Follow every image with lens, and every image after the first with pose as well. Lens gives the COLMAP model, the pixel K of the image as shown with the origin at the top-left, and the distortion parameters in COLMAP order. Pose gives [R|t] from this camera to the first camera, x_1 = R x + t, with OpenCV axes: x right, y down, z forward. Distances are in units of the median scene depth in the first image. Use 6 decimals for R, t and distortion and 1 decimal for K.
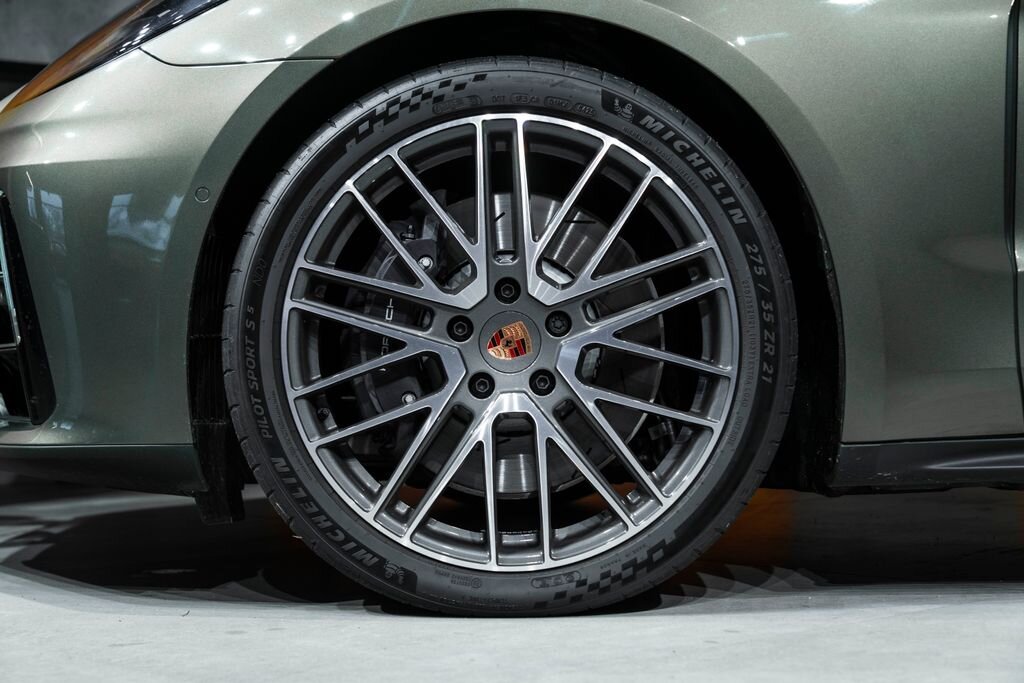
lens RADIAL K [[1948.9, 0, 512.0], [0, 1948.9, 341.5], [0, 0, 1]] dist [0.008497, 0.035831]
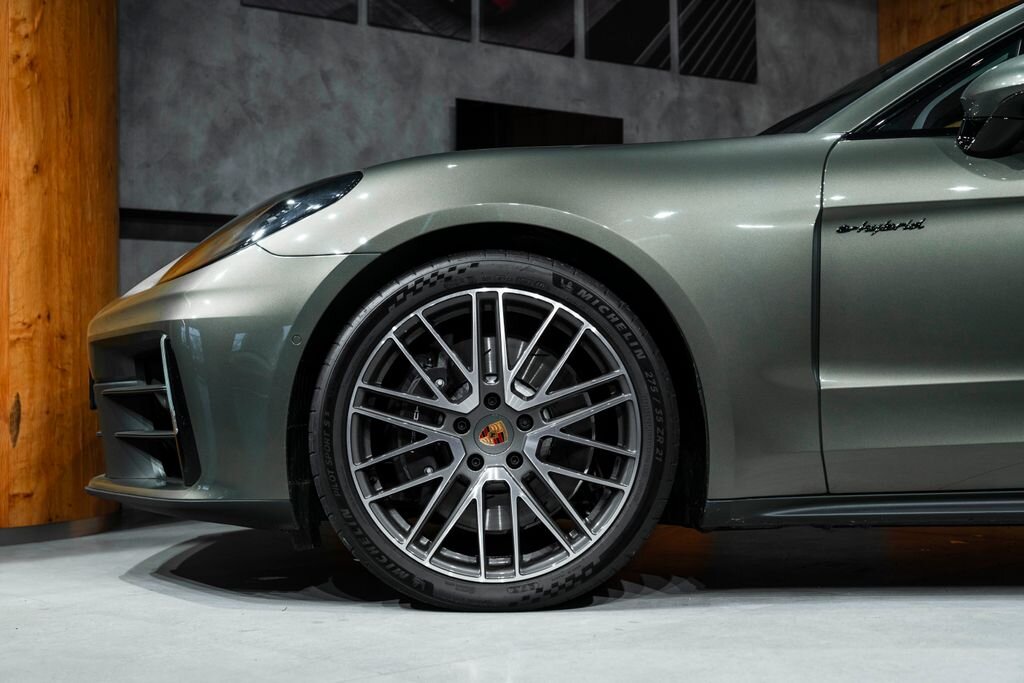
lens RADIAL K [[1572.7, 0, 512.0], [0, 1572.7, 341.5], [0, 0, 1]] dist [0.012388, 0.090924]
pose [[0.999993, 0.000988, -0.003640, 0.018053], [-0.001051, 0.999849, -0.017335, -0.052300], [0.003622, 0.017339, 0.999843, -0.256853]]
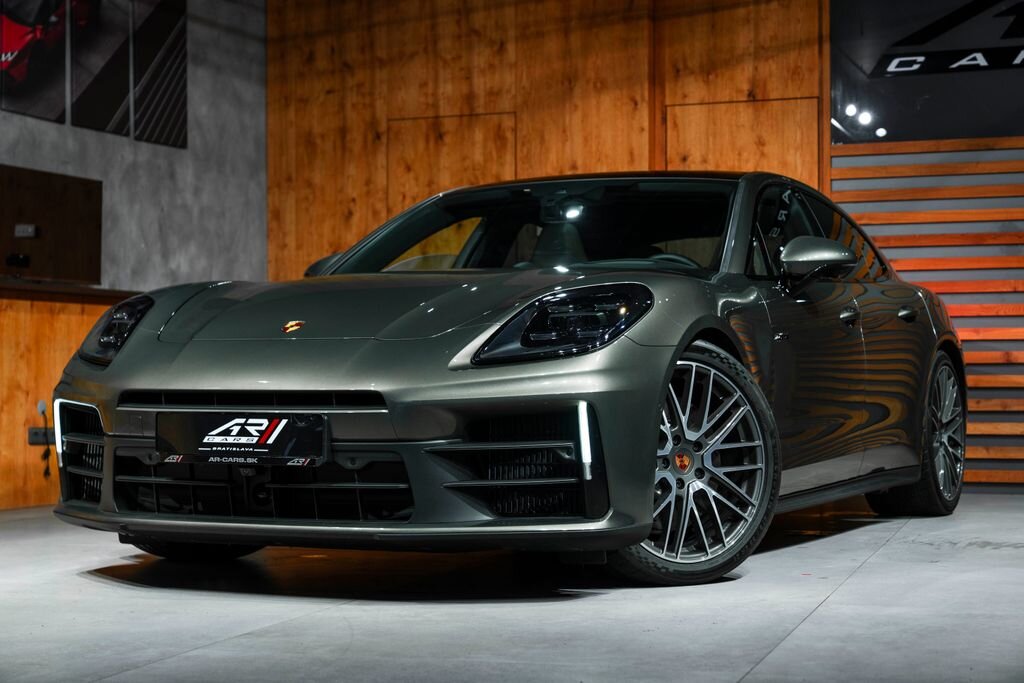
lens RADIAL K [[1991.8, 0, 512.0], [0, 1991.8, 341.5], [0, 0, 1]] dist [0.001593, 0.164190]
pose [[0.856157, 0.018379, 0.516388, -1.117794], [-0.008013, 0.999719, -0.022296, -0.093122], [-0.516653, 0.014951, 0.856064, -1.270457]]
